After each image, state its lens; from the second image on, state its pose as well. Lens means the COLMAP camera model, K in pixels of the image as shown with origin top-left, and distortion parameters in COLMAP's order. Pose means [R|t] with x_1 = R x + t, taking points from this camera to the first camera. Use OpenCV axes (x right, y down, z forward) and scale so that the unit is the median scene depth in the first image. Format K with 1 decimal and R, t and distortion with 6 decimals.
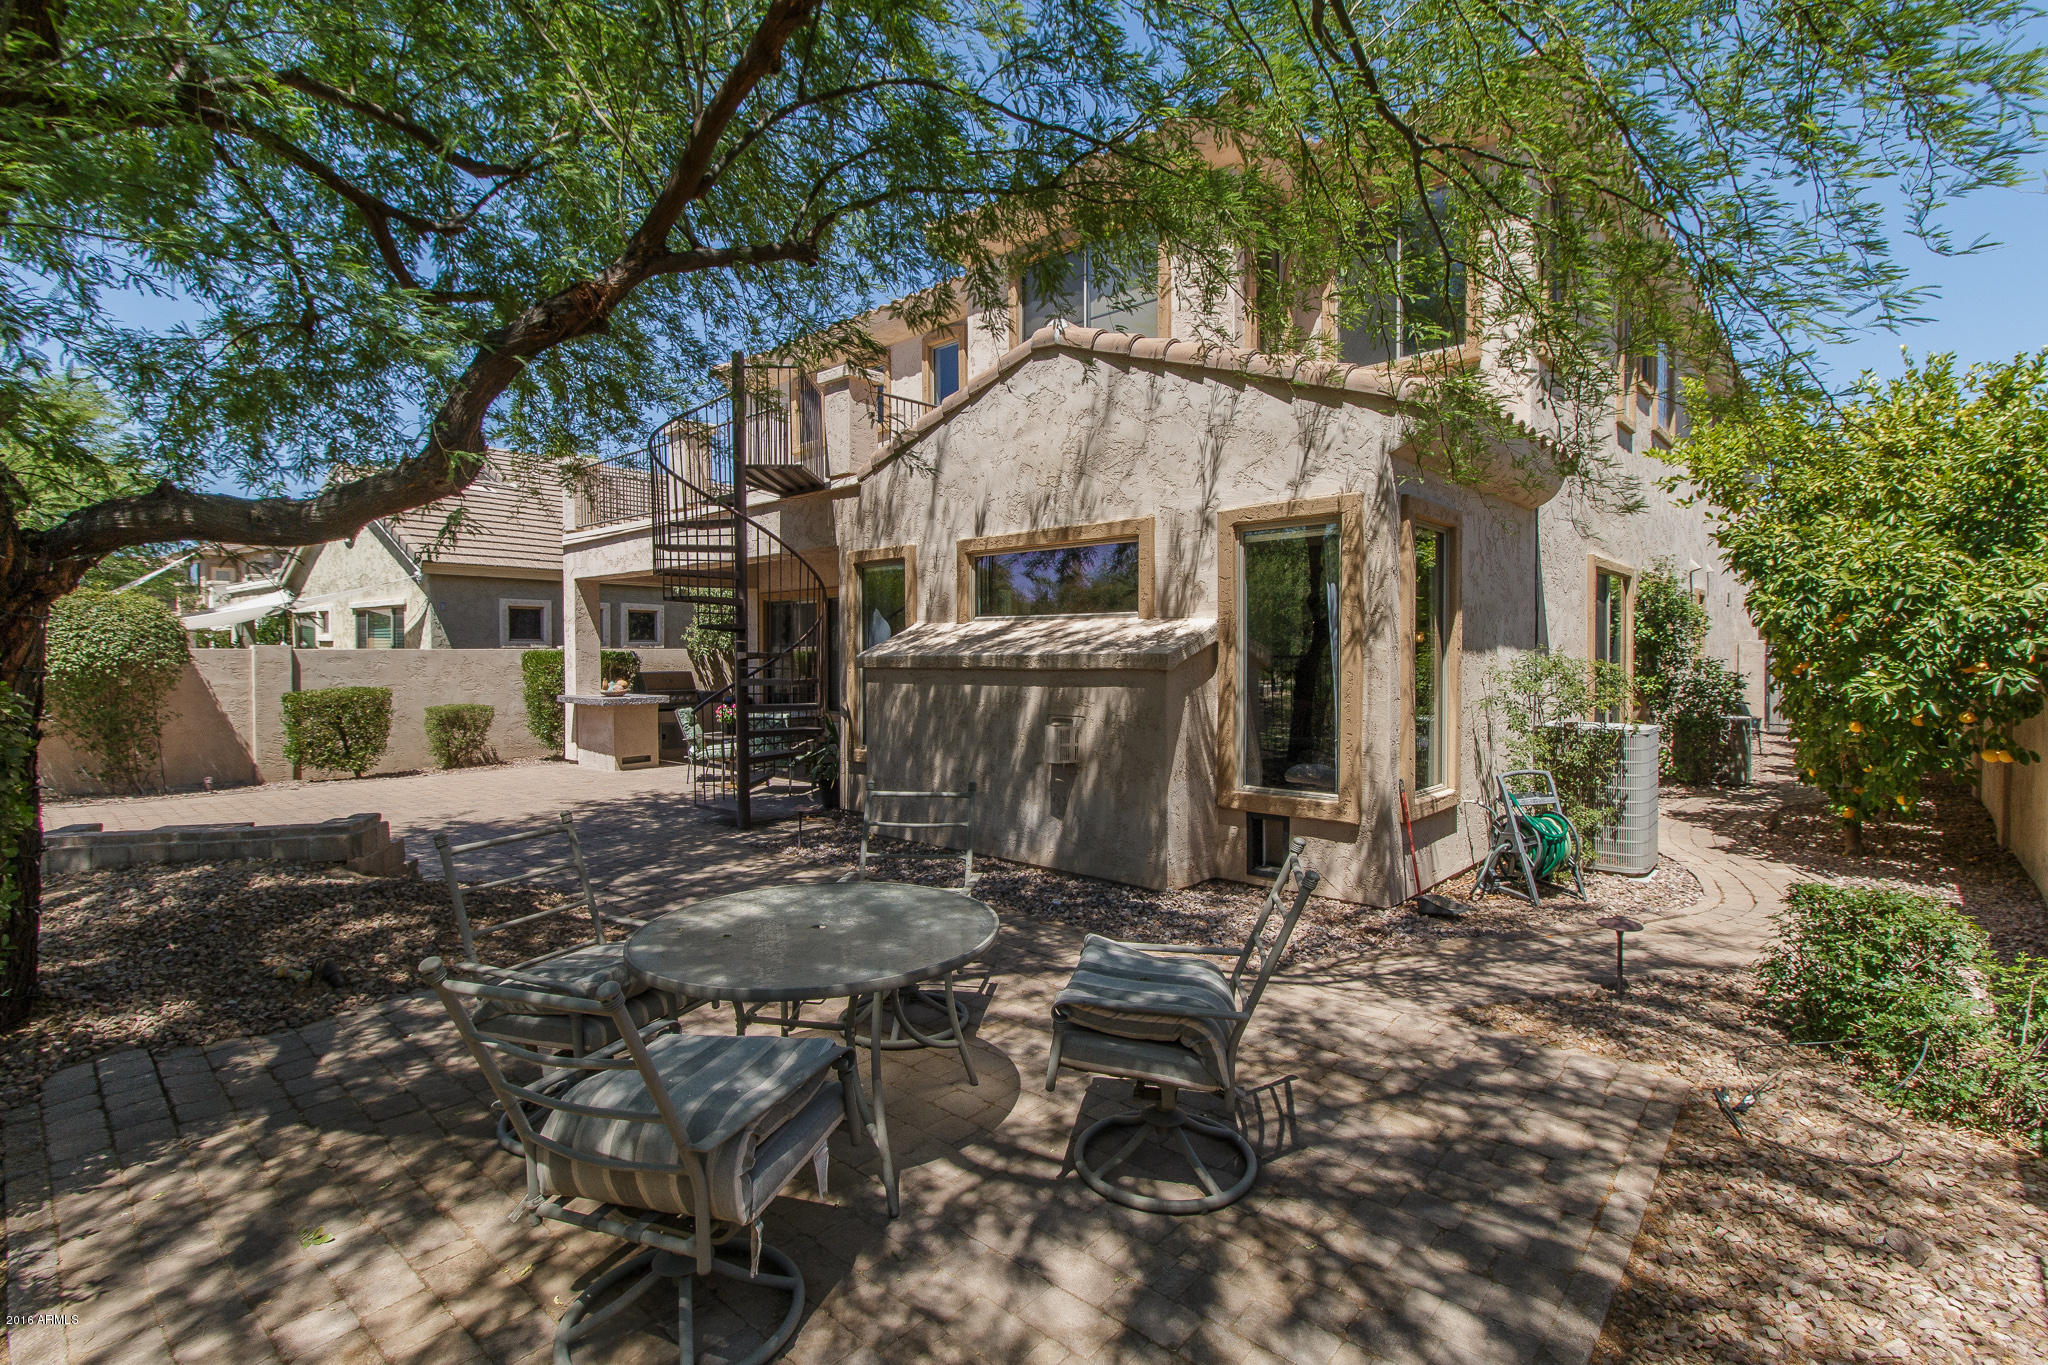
lens RADIAL K [[948.4, 0, 1030.1], [0, 948.4, 666.2], [0, 0, 1]] dist [0.007331, 0.000041]
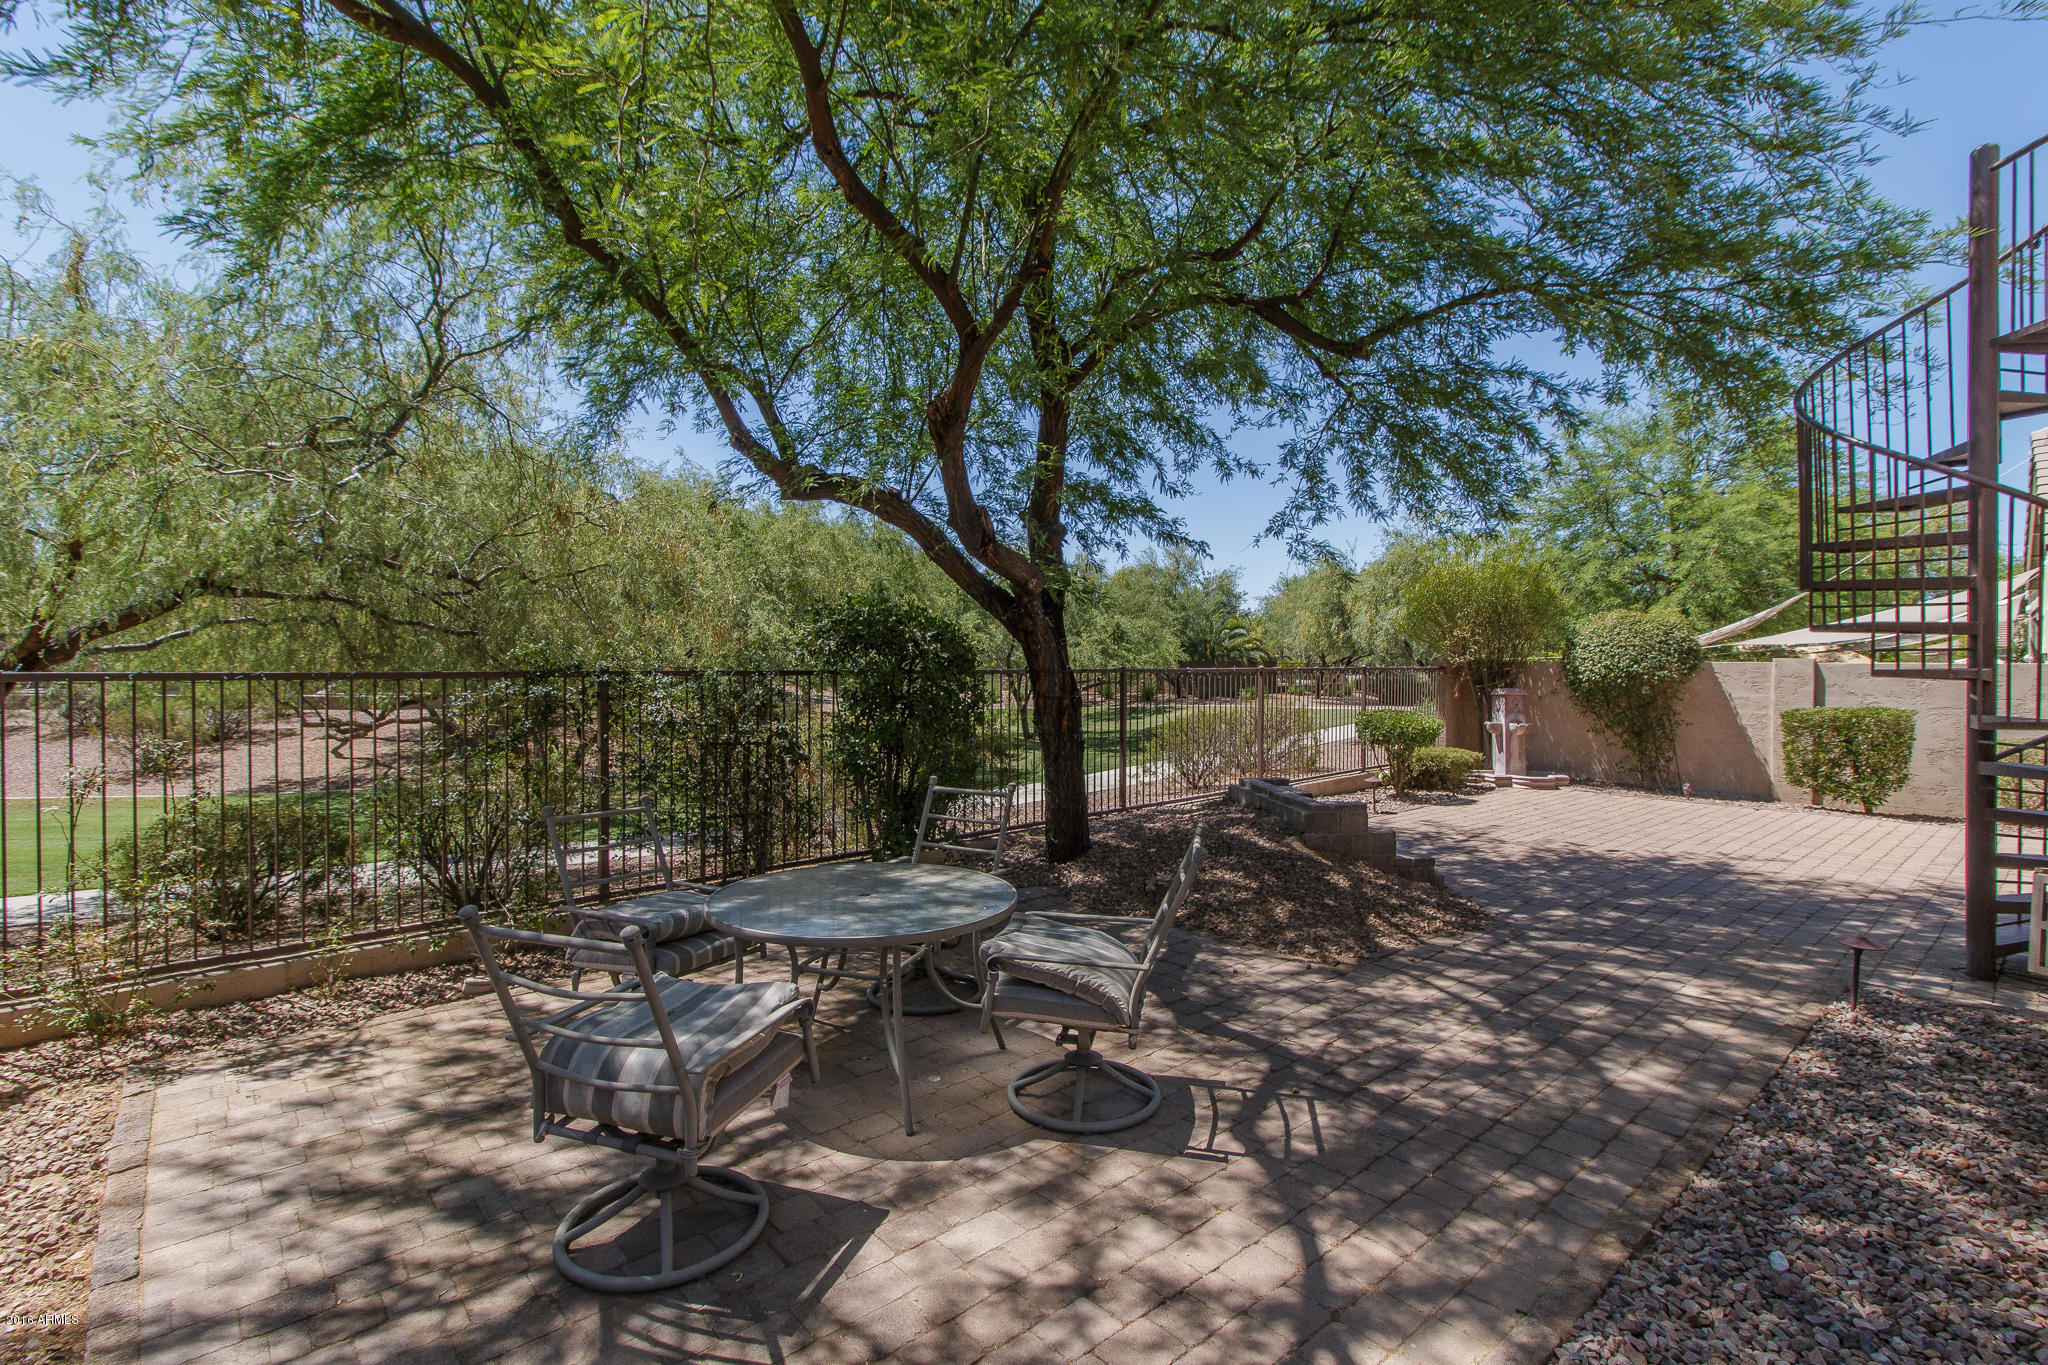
lens RADIAL K [[973.3, 0, 1024.0], [0, 973.3, 682.5], [0, 0, 1]] dist [0.002715, 0.000330]
pose [[-0.148887, 0.015632, -0.988731, 0.879199], [-0.017017, 0.999686, 0.018368, -0.007007], [0.988708, 0.019560, -0.148575, 1.307835]]
